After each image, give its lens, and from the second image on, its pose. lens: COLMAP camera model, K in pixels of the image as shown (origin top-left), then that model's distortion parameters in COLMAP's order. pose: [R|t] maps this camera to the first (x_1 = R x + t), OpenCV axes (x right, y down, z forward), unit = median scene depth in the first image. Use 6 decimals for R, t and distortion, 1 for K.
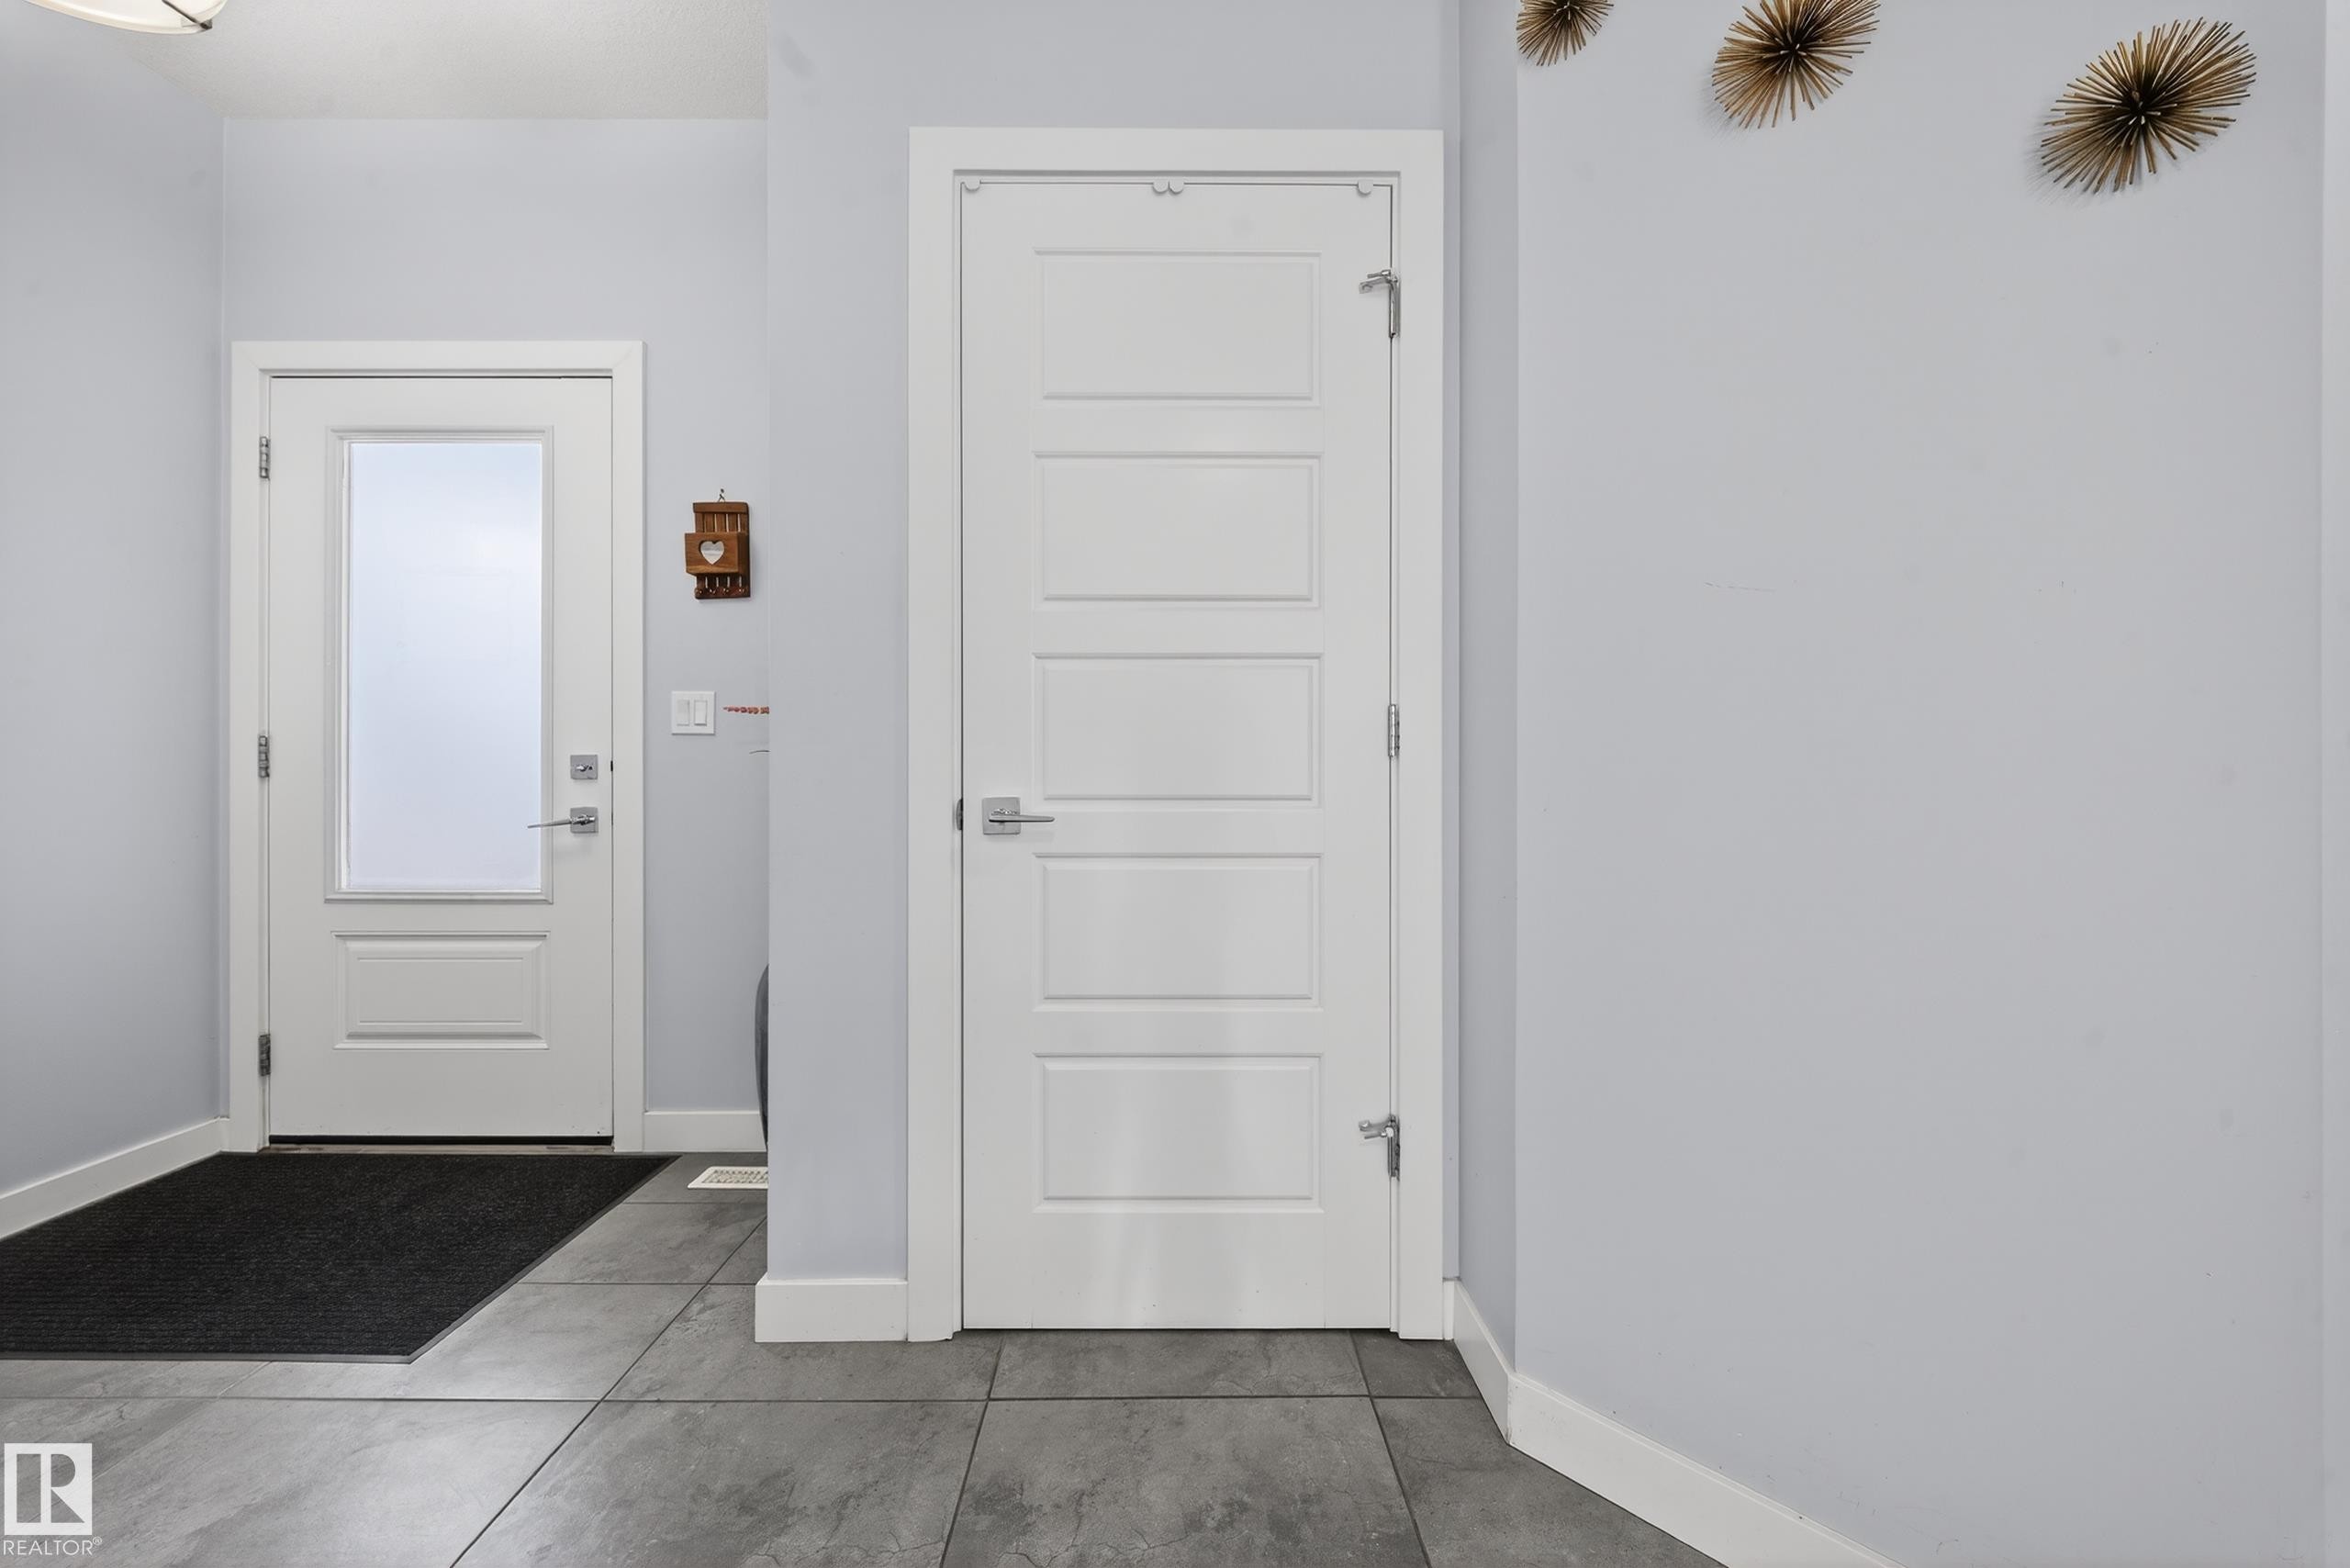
lens RADIAL K [[823.8, 0, 1181.9], [0, 823.8, 778.3], [0, 0, 1]] dist [-0.008884, 0.000313]
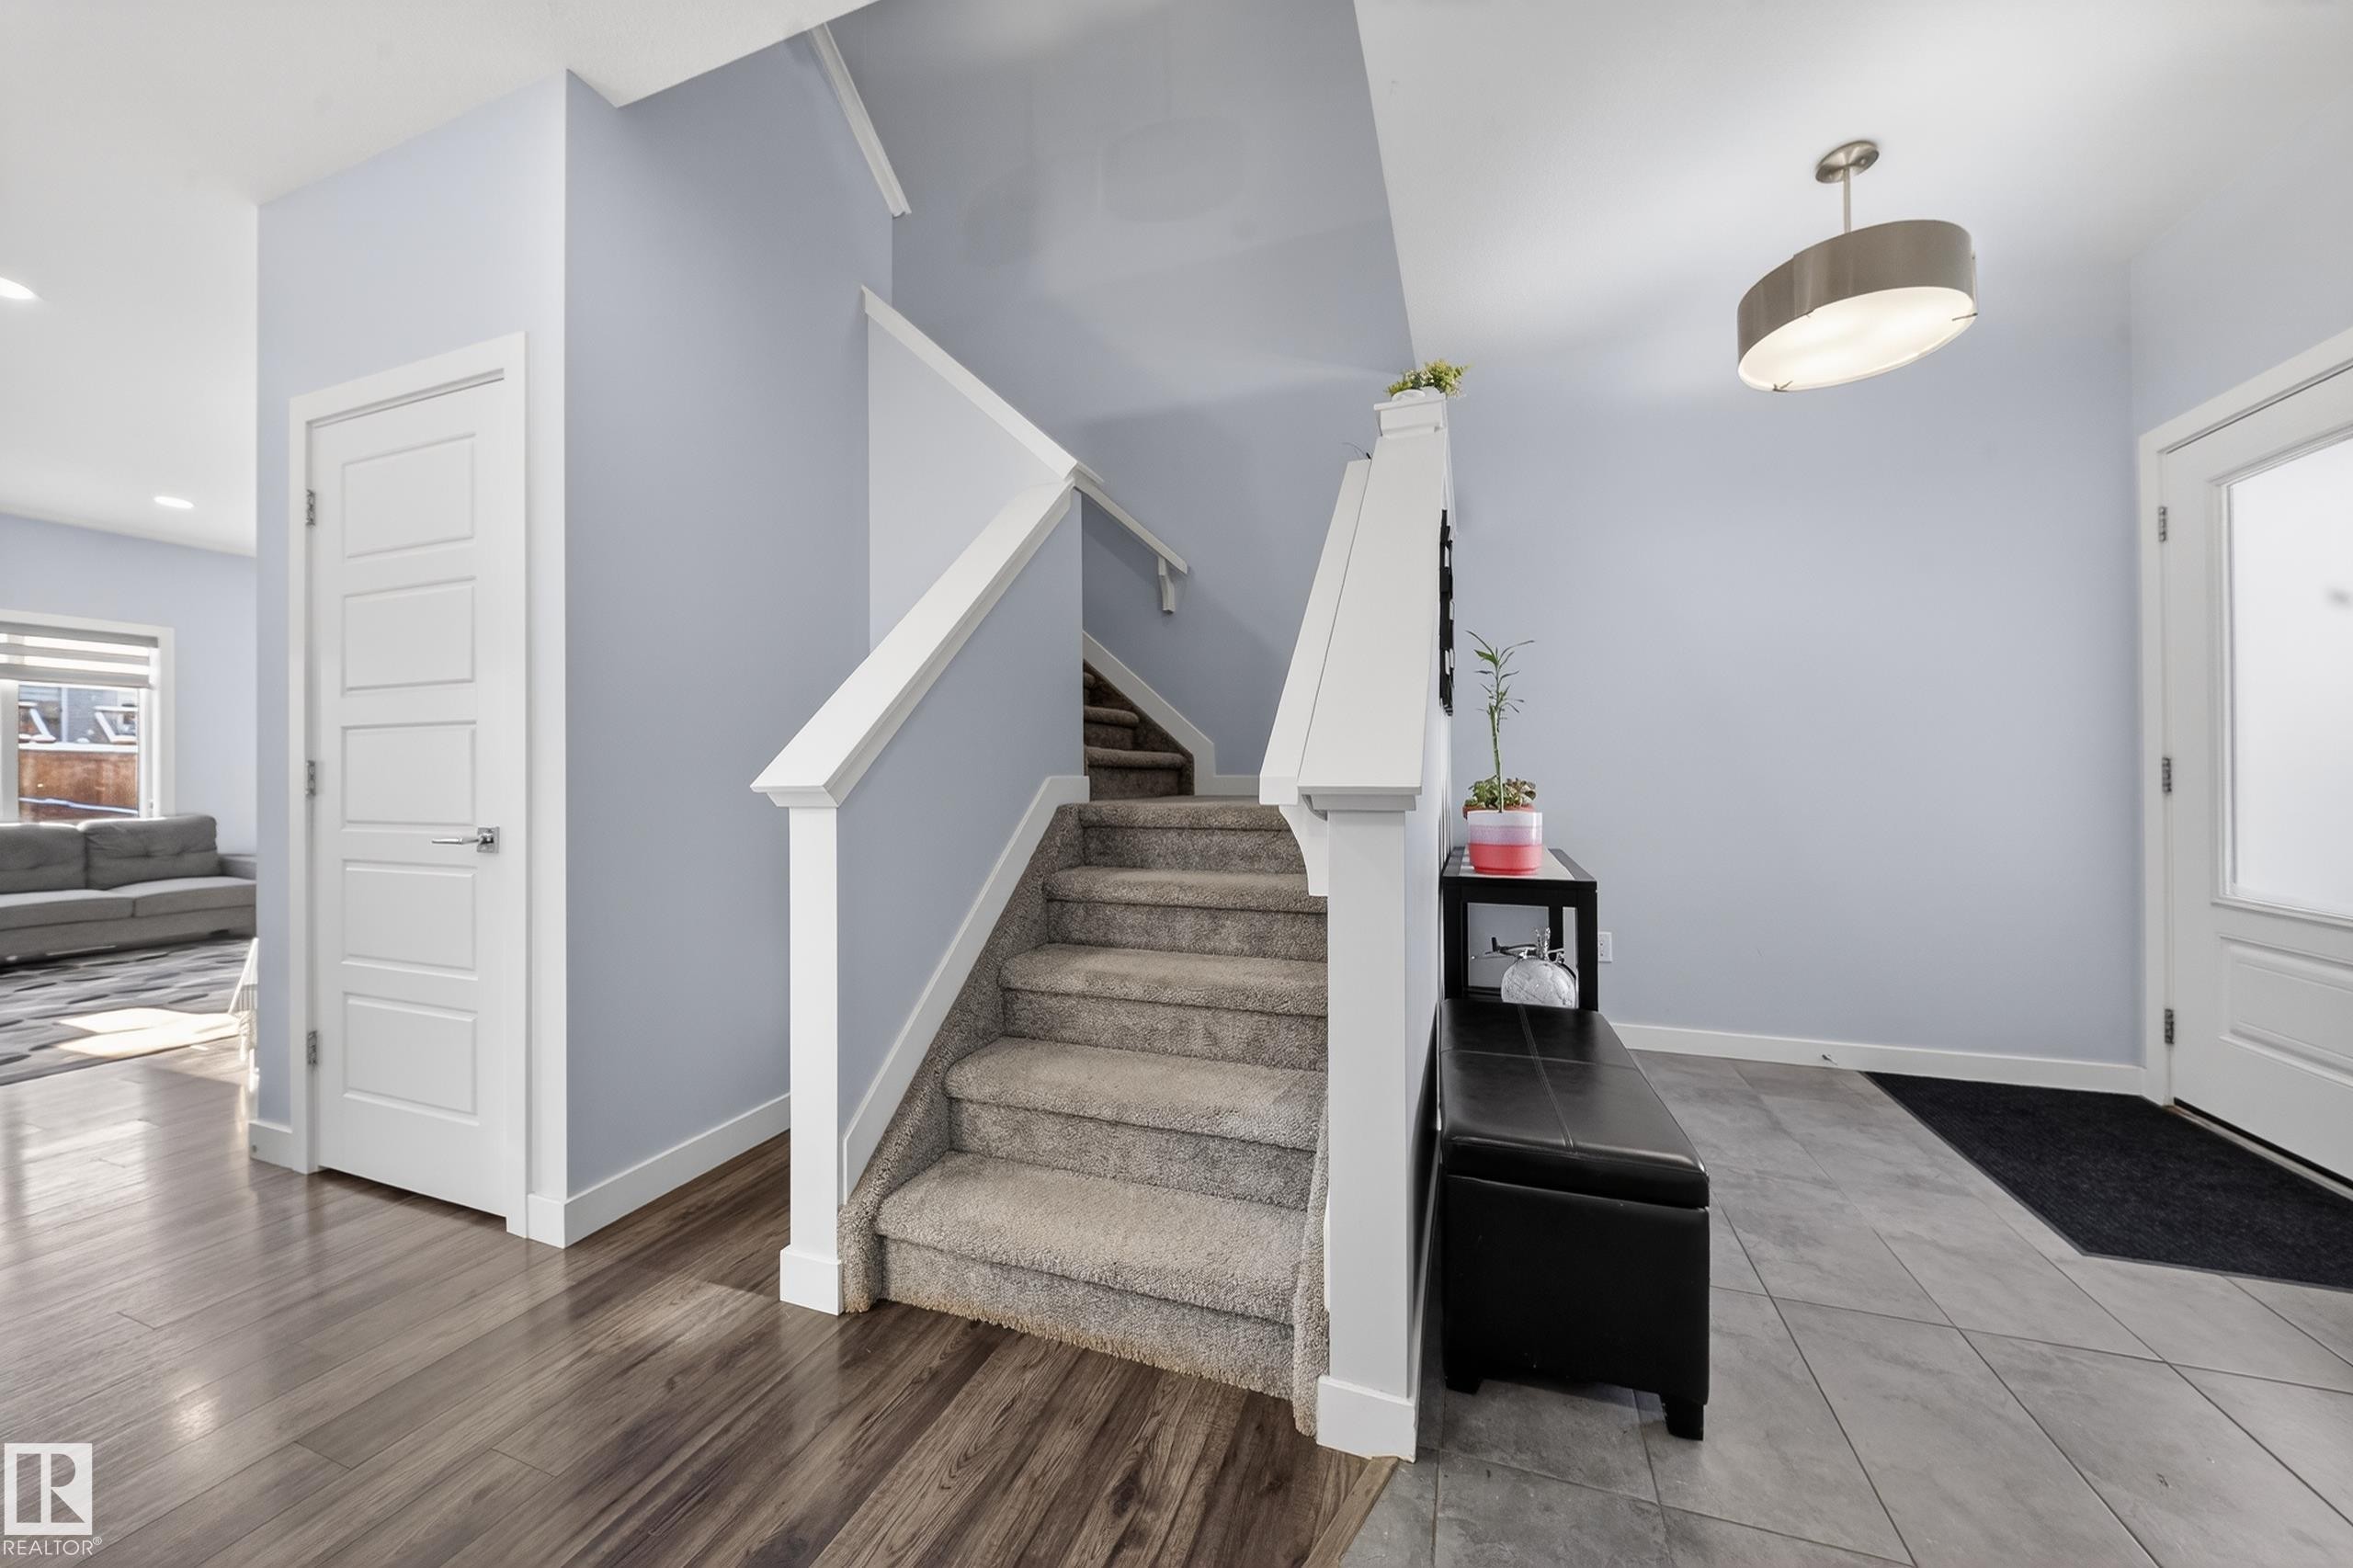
lens RADIAL K [[824.8, 0, 1190.0], [0, 824.8, 780.0], [0, 0, 1]] dist [-0.008884, 0.000313]
pose [[-0.346437, 0.000463, -0.938073, 0.479384], [0.001376, 0.999999, -0.000014, -0.020696], [0.938072, -0.001296, -0.346437, 0.079214]]
